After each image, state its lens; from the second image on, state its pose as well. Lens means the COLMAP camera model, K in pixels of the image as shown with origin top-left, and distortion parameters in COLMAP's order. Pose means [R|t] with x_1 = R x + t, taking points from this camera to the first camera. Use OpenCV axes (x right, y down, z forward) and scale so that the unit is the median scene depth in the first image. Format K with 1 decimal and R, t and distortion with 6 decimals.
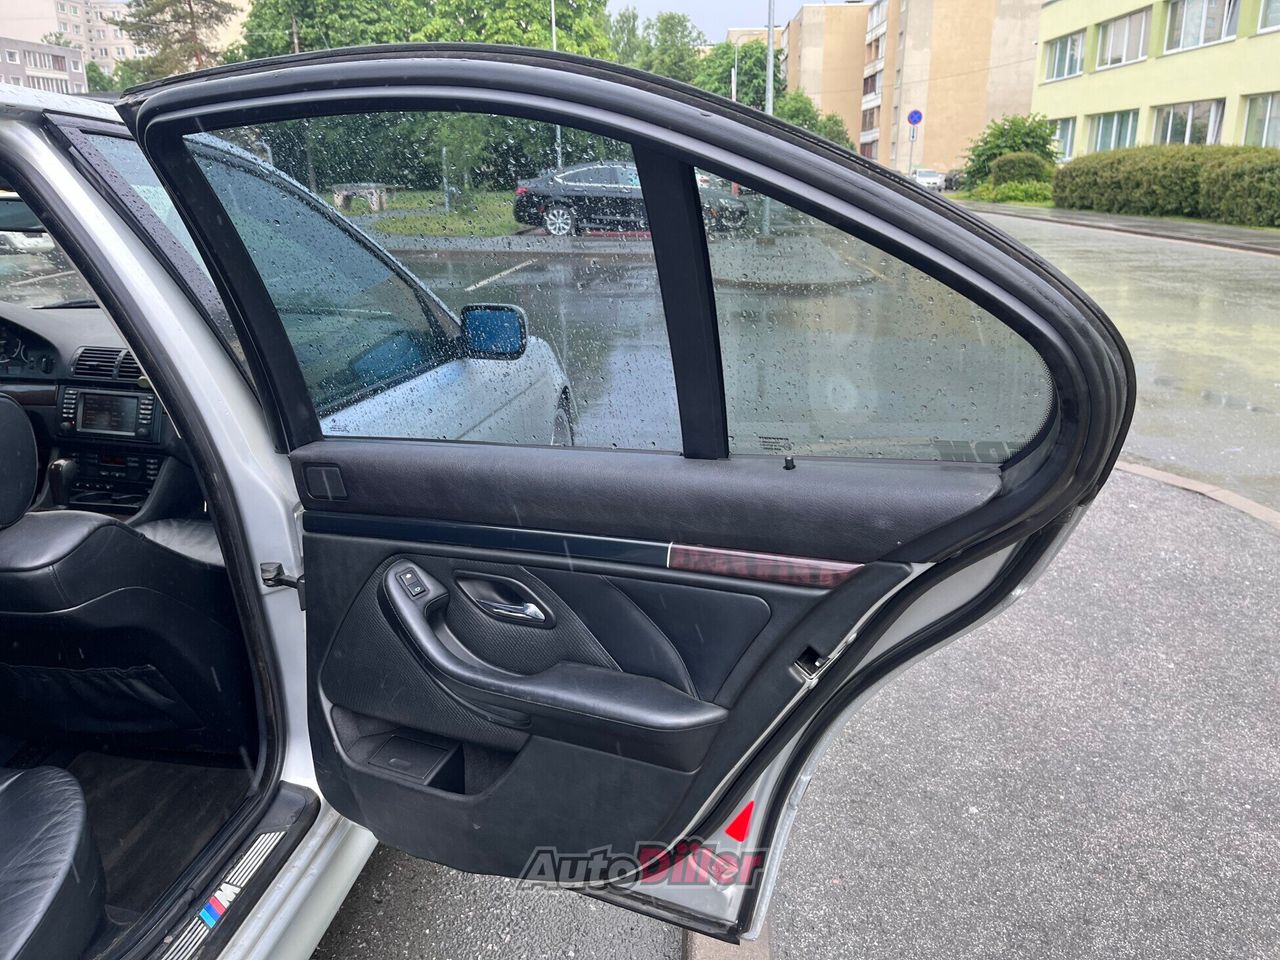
lens RADIAL K [[969.9, 0, 653.9], [0, 969.9, 464.6], [0, 0, 1]] dist [0.098307, -0.143041]
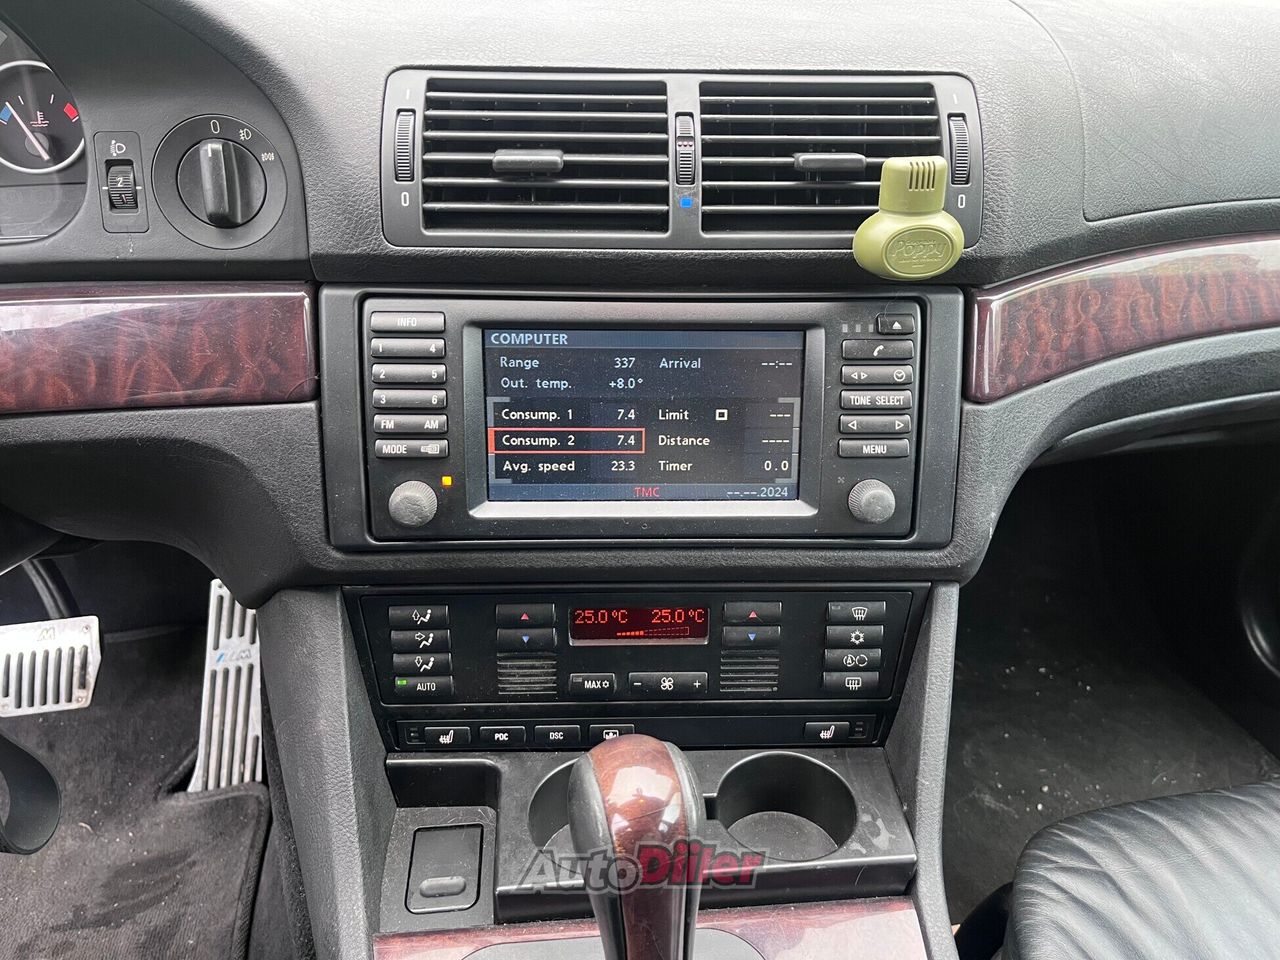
lens RADIAL K [[968.4, 0, 645.0], [0, 968.4, 461.8], [0, 0, 1]] dist [0.096895, -0.136759]
pose [[0.958302, -0.122665, 0.258090, -0.069325], [0.067382, 0.974711, 0.213071, -0.009726], [-0.277699, -0.186796, 0.942333, 0.093218]]
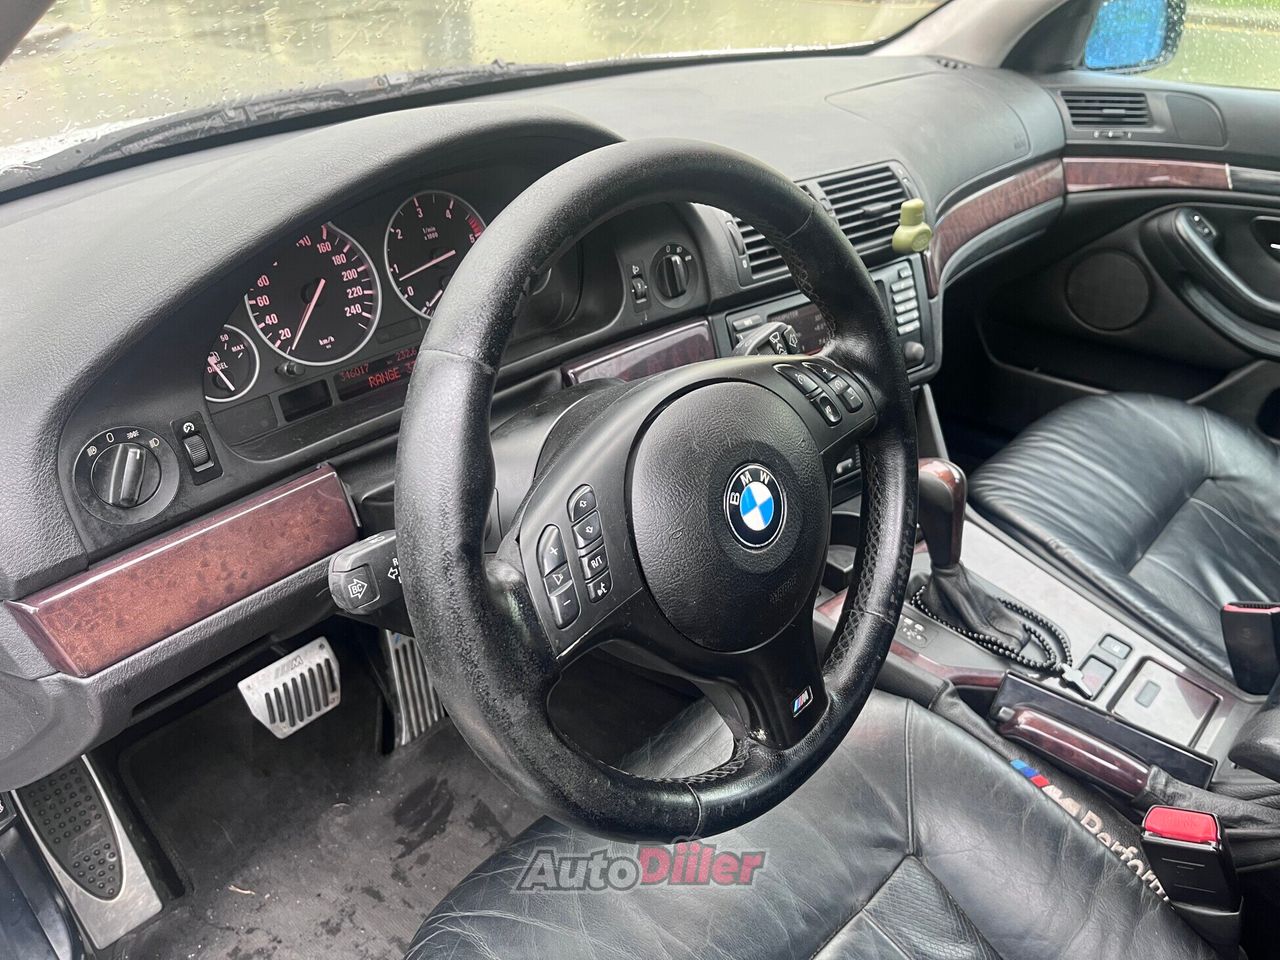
lens RADIAL K [[979.8, 0, 638.6], [0, 979.8, 470.0], [0, 0, 1]] dist [0.051782, -0.082379]
pose [[0.612189, -0.402257, 0.680745, -0.104446], [0.232455, 0.914441, 0.331304, -0.018258], [-0.755770, -0.044578, 0.653318, 0.089890]]
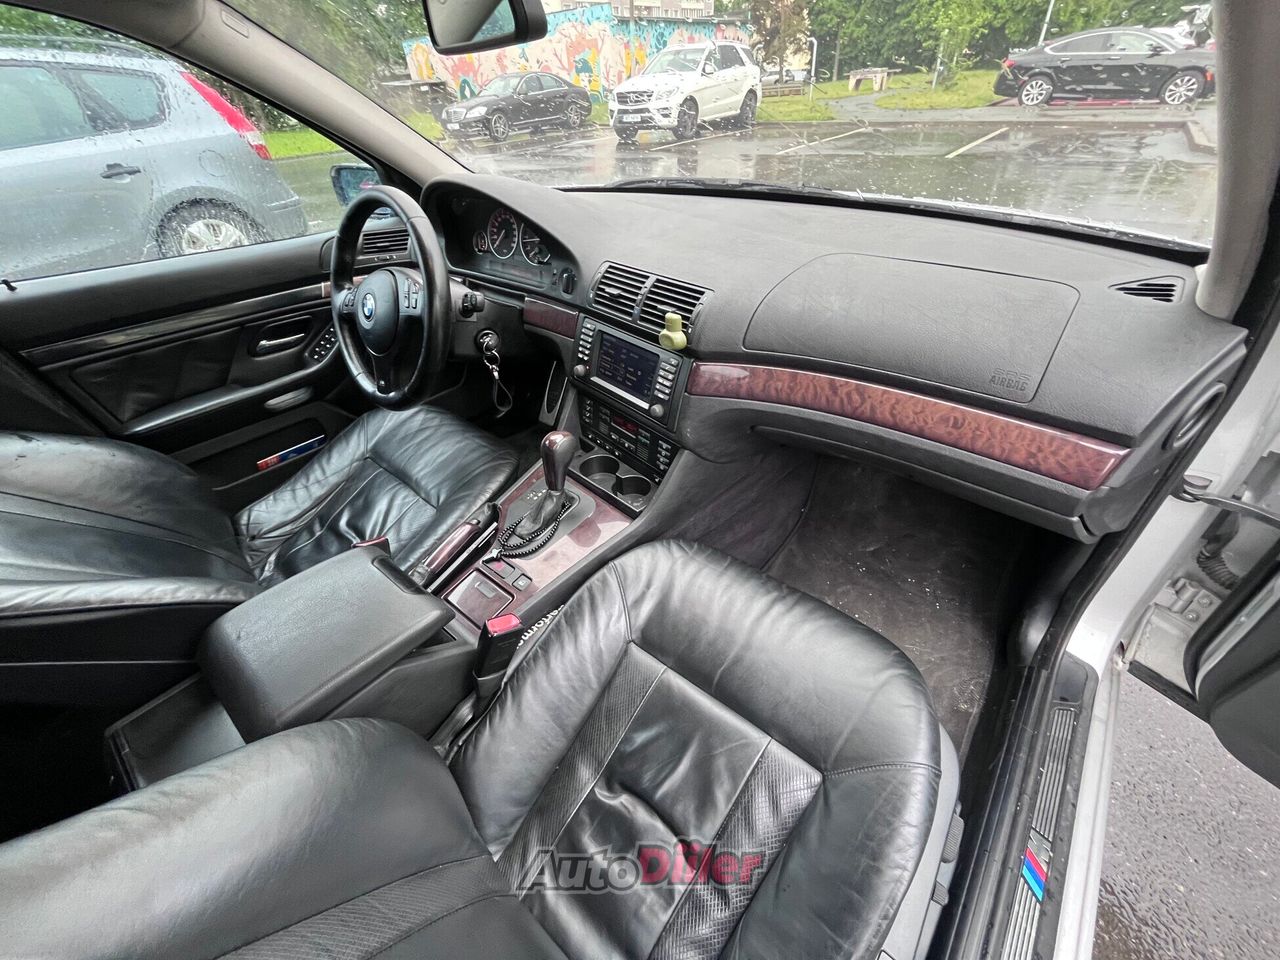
lens RADIAL K [[529.9, 0, 640.0], [0, 529.9, 480.0], [0, 0, 1]] dist [0.000312, -0.002682]
pose [[0.822328, 0.303524, -0.481300, -0.037383], [-0.106101, 0.912807, 0.394367, -0.015063], [0.559034, -0.273233, 0.782831, 0.076990]]
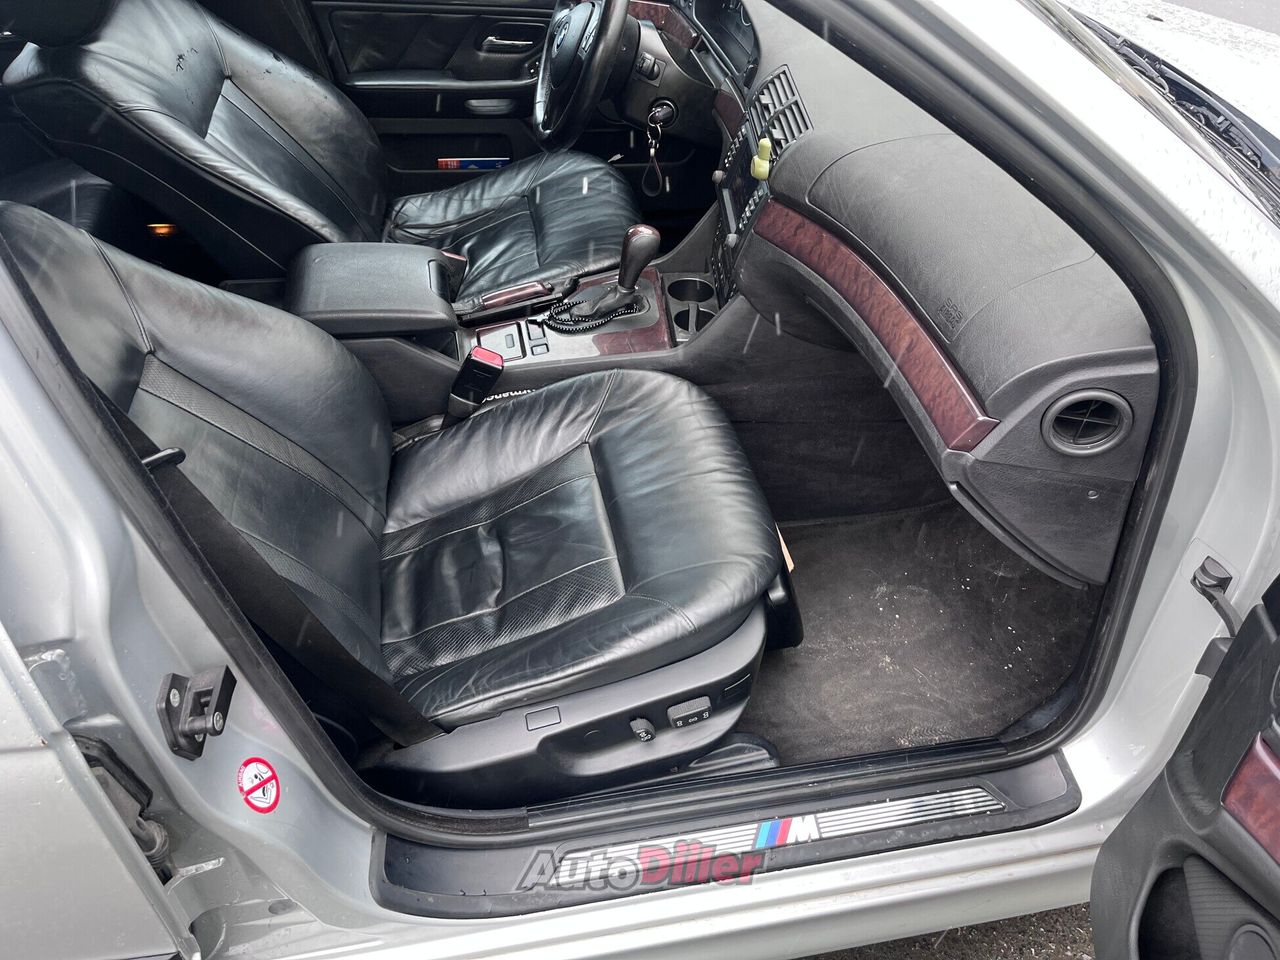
lens RADIAL K [[979.8, 0, 638.6], [0, 979.8, 470.0], [0, 0, 1]] dist [0.051782, -0.082379]
pose [[0.292586, 0.627294, -0.721731, 0.000407], [-0.313022, 0.776006, 0.547569, -0.027117], [0.903554, 0.065707, 0.423405, 0.077486]]
